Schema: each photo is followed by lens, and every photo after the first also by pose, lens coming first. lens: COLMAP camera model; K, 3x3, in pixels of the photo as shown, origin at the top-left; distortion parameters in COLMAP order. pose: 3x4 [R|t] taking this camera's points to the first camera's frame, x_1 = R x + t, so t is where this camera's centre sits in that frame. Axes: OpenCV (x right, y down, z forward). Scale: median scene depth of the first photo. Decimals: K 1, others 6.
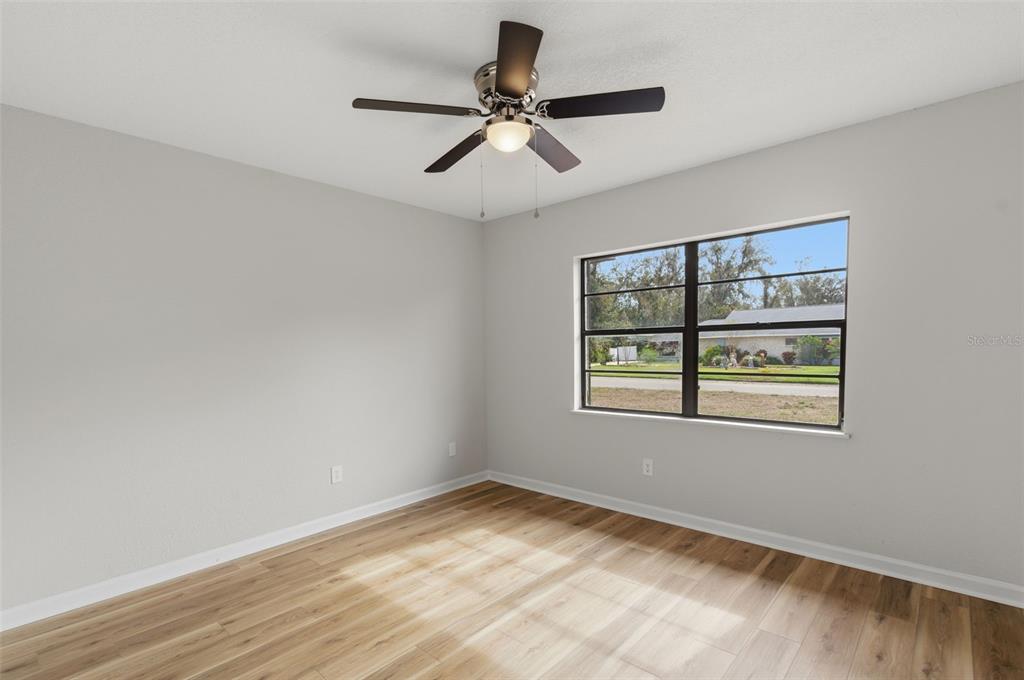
lens RADIAL K [[489.4, 0, 509.0], [0, 489.4, 383.2], [0, 0, 1]] dist [0.002095, 0.000268]
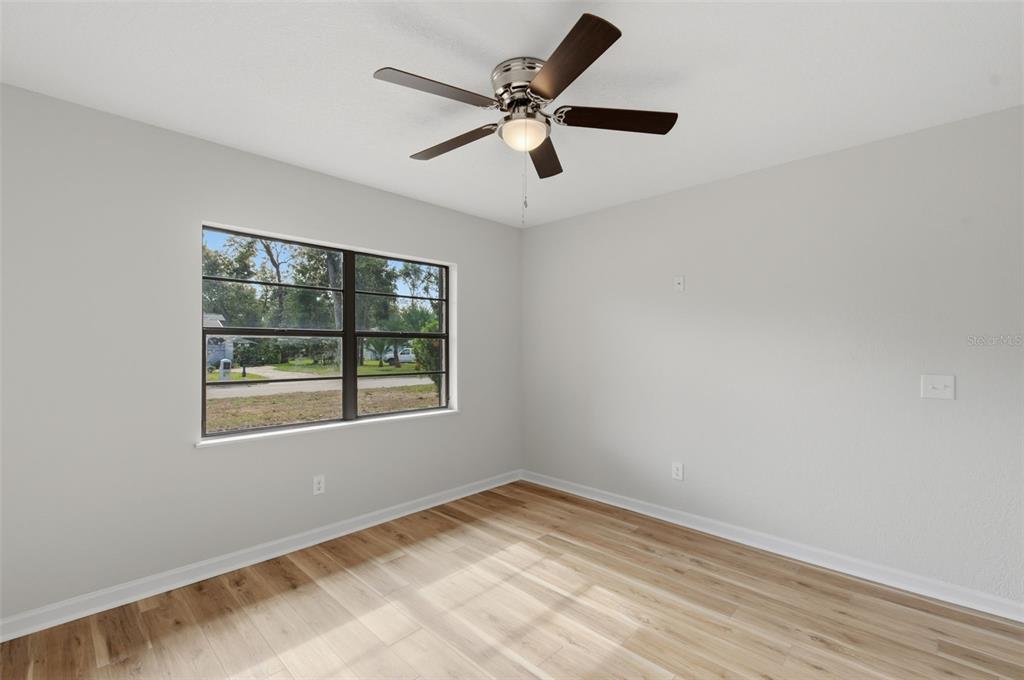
lens RADIAL K [[443.8, 0, 504.4], [0, 443.8, 347.2], [0, 0, 1]] dist [-0.000796, -0.000237]
pose [[0.026591, 0.018333, 0.999478, -0.593309], [0.070699, 0.997294, -0.020173, -0.044000], [-0.997143, 0.071199, 0.025223, 0.704163]]
